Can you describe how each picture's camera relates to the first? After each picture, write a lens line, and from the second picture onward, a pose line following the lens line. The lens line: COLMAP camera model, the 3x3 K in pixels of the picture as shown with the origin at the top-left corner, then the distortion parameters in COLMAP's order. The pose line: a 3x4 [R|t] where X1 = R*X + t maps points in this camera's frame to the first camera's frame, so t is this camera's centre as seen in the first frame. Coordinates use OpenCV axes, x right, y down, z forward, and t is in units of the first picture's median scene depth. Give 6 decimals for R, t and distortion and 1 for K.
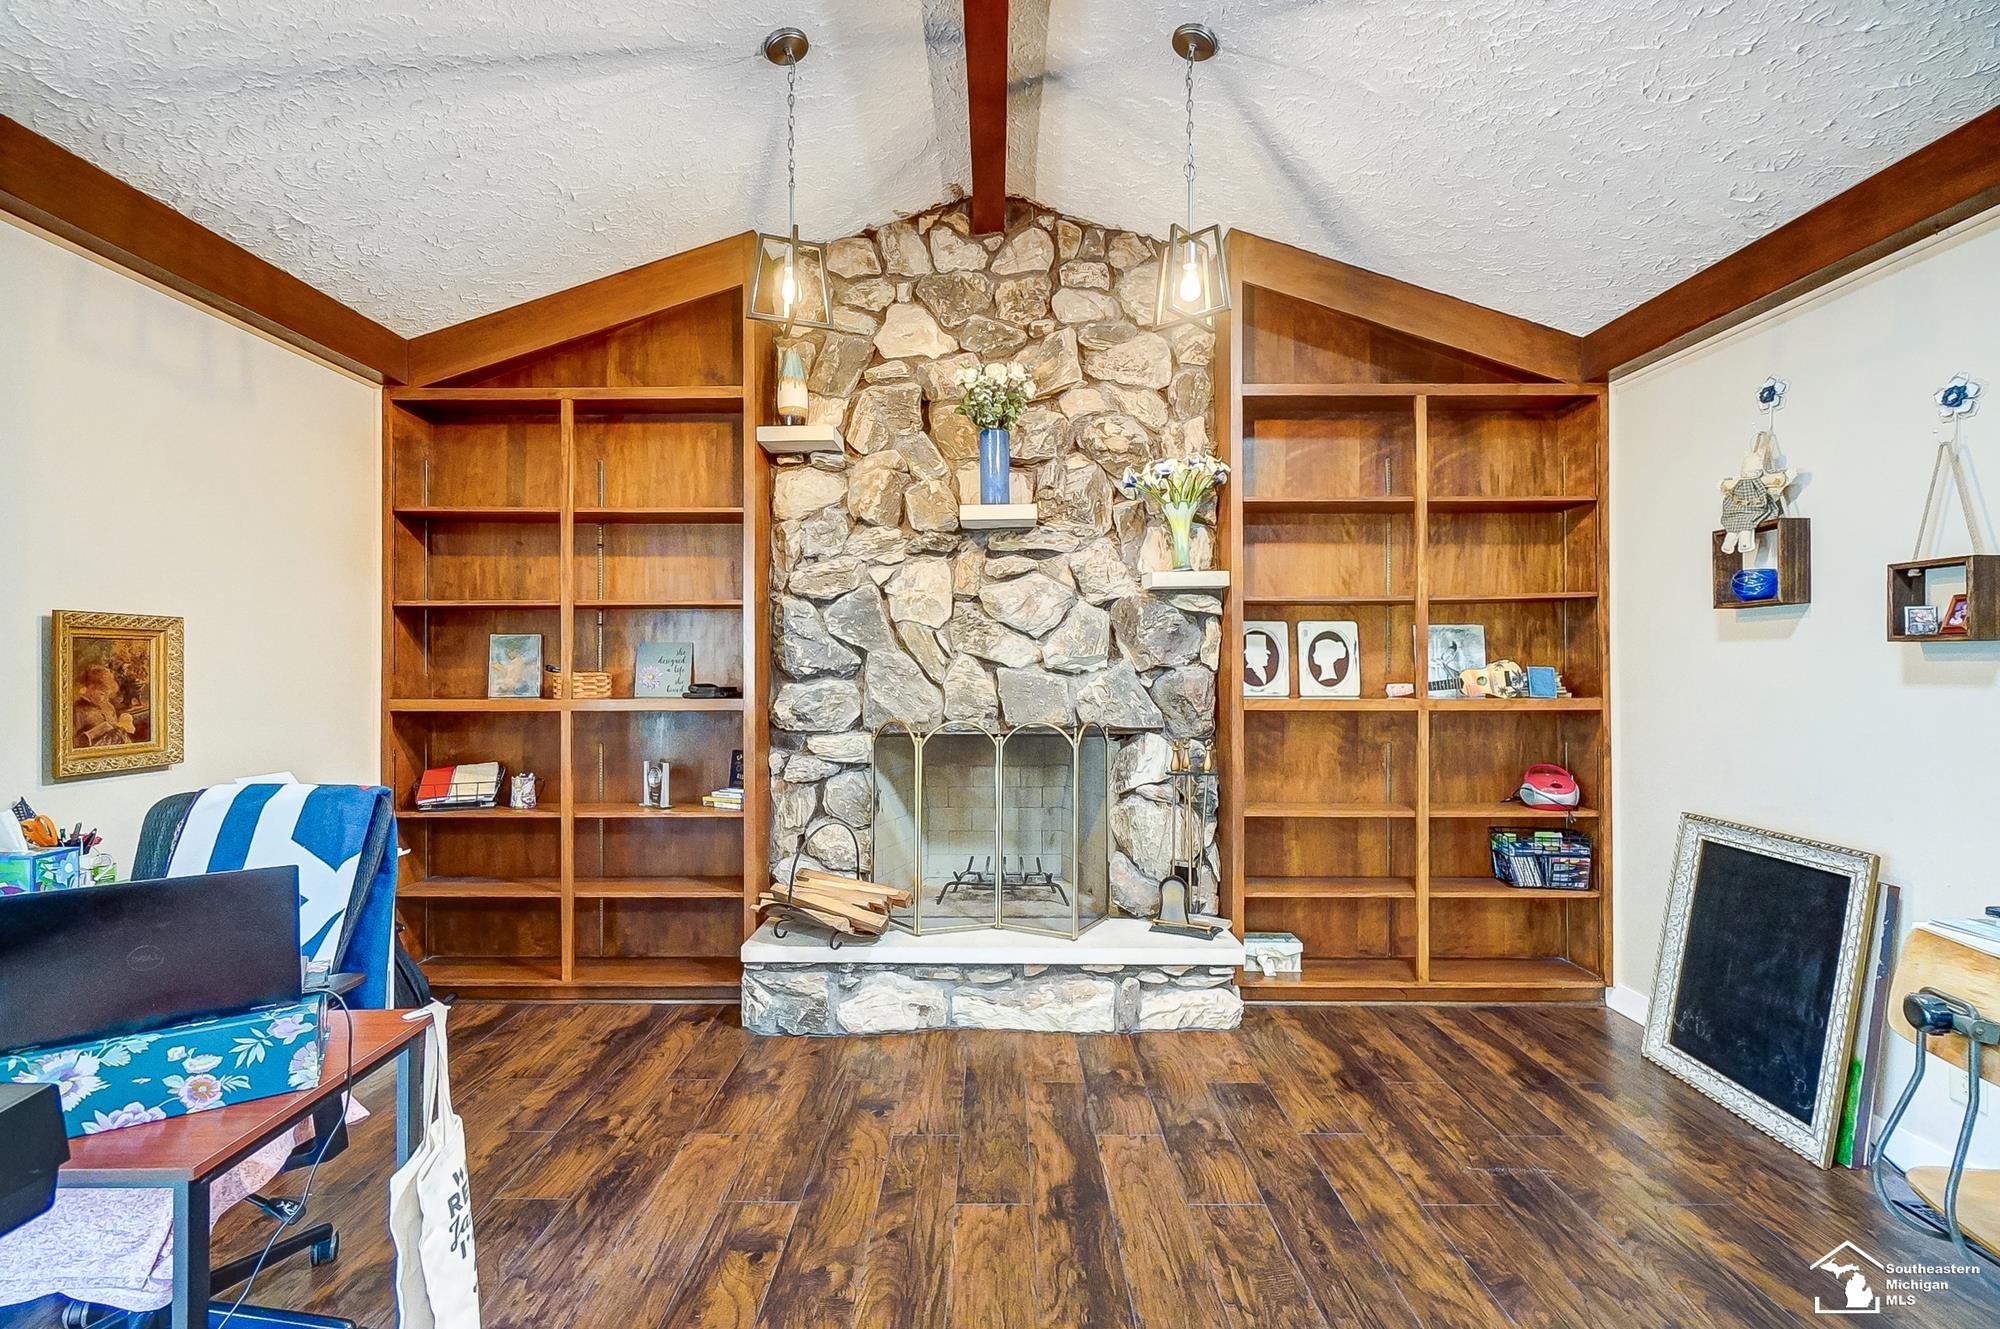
lens RADIAL K [[902.3, 0, 1035.5], [0, 902.3, 661.8], [0, 0, 1]] dist [-0.004322, 0.003164]
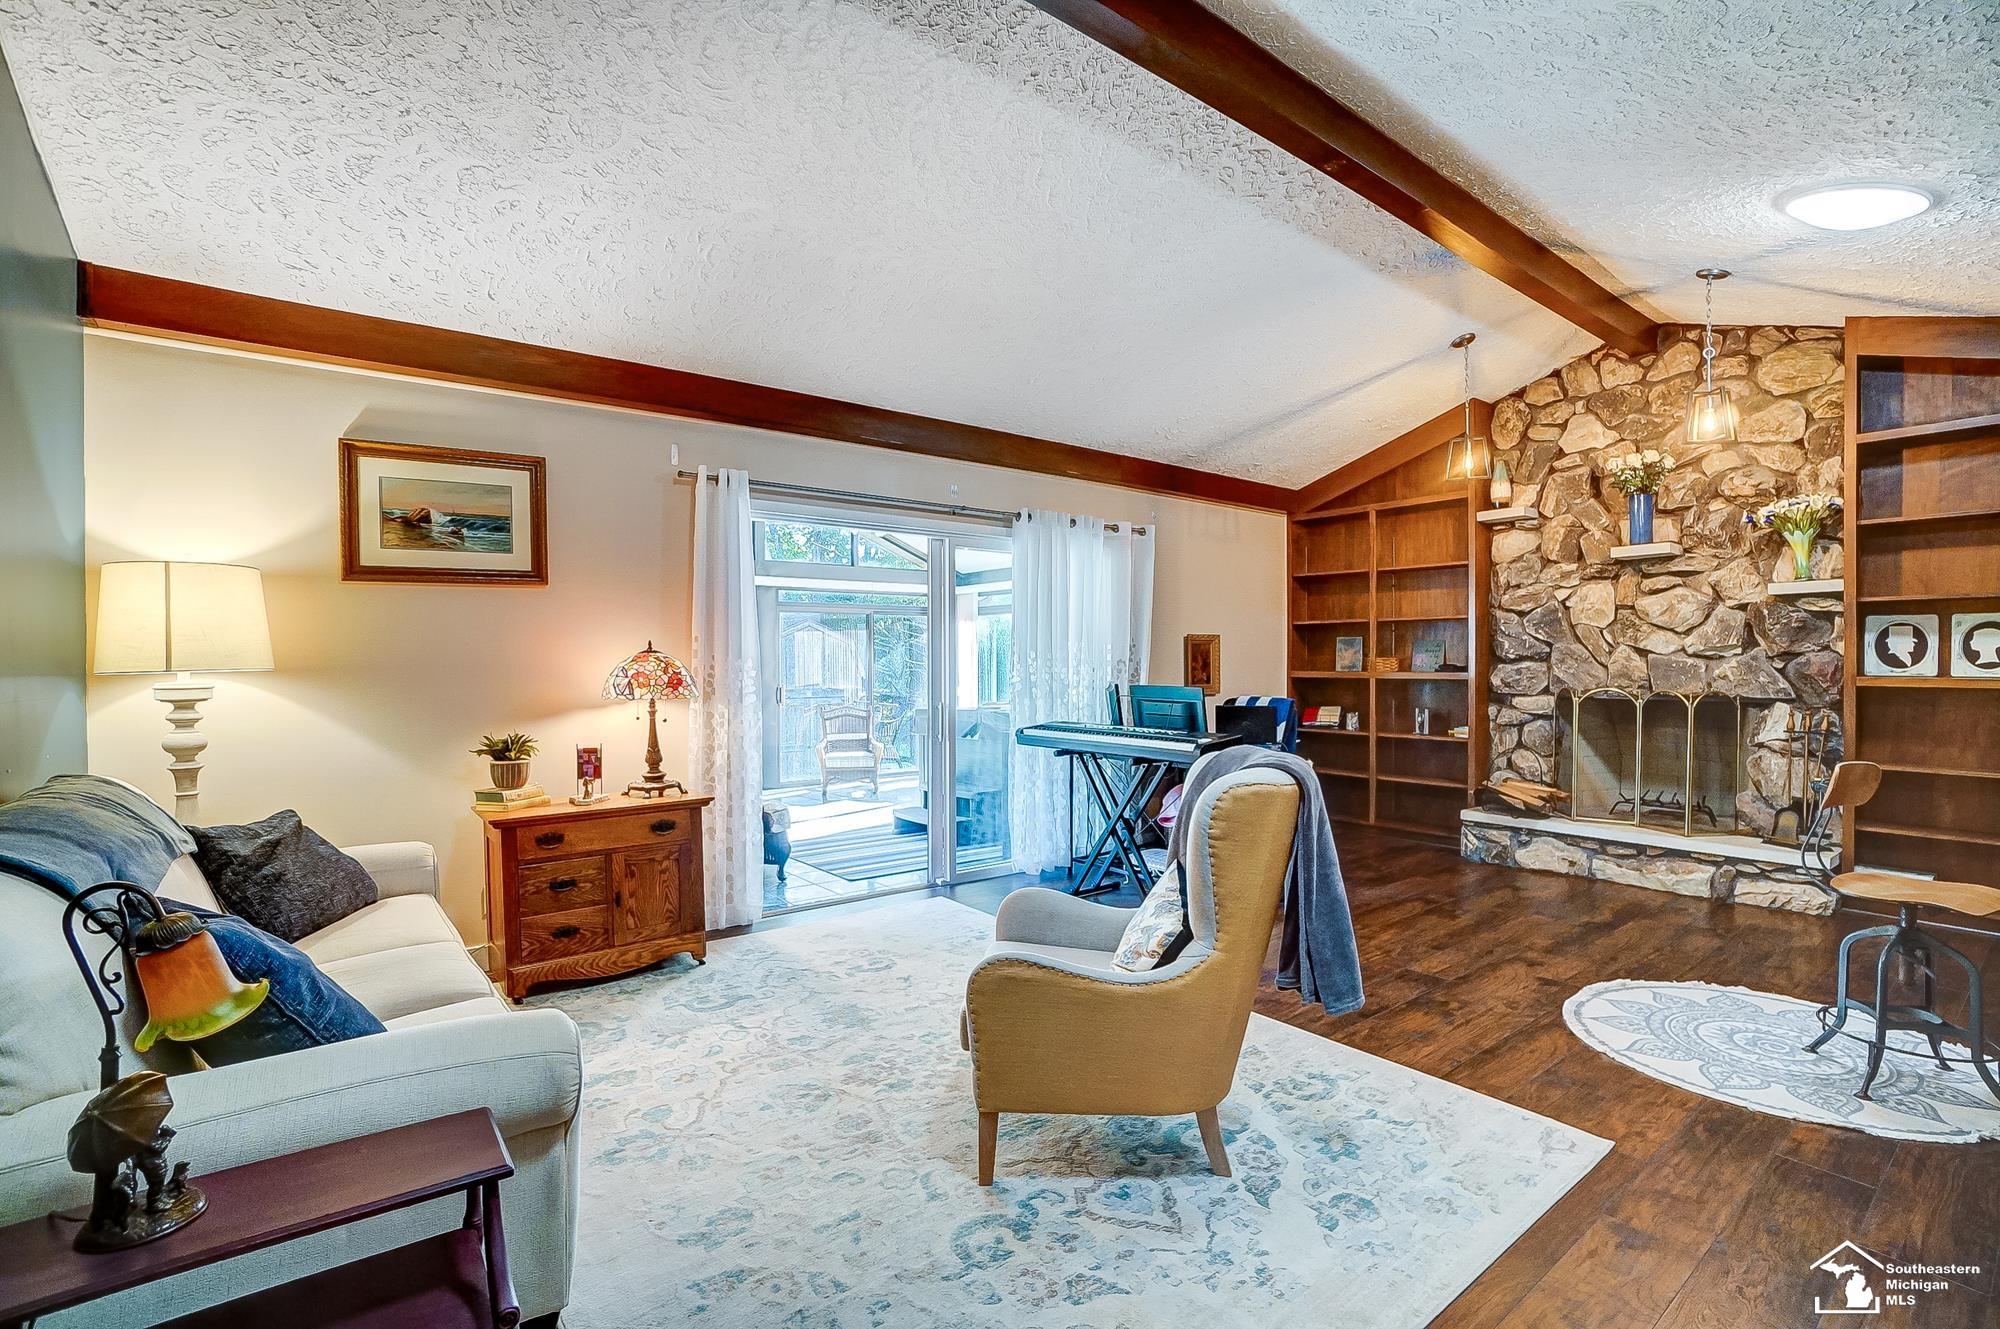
lens RADIAL K [[902.3, 0, 1000.2], [0, 902.3, 664.4], [0, 0, 1]] dist [-0.004322, 0.003164]
pose [[0.602761, 0.005385, -0.797903, 0.487730], [0.006722, 0.999907, 0.011827, -0.001072], [0.797893, -0.012492, 0.602669, -0.714398]]
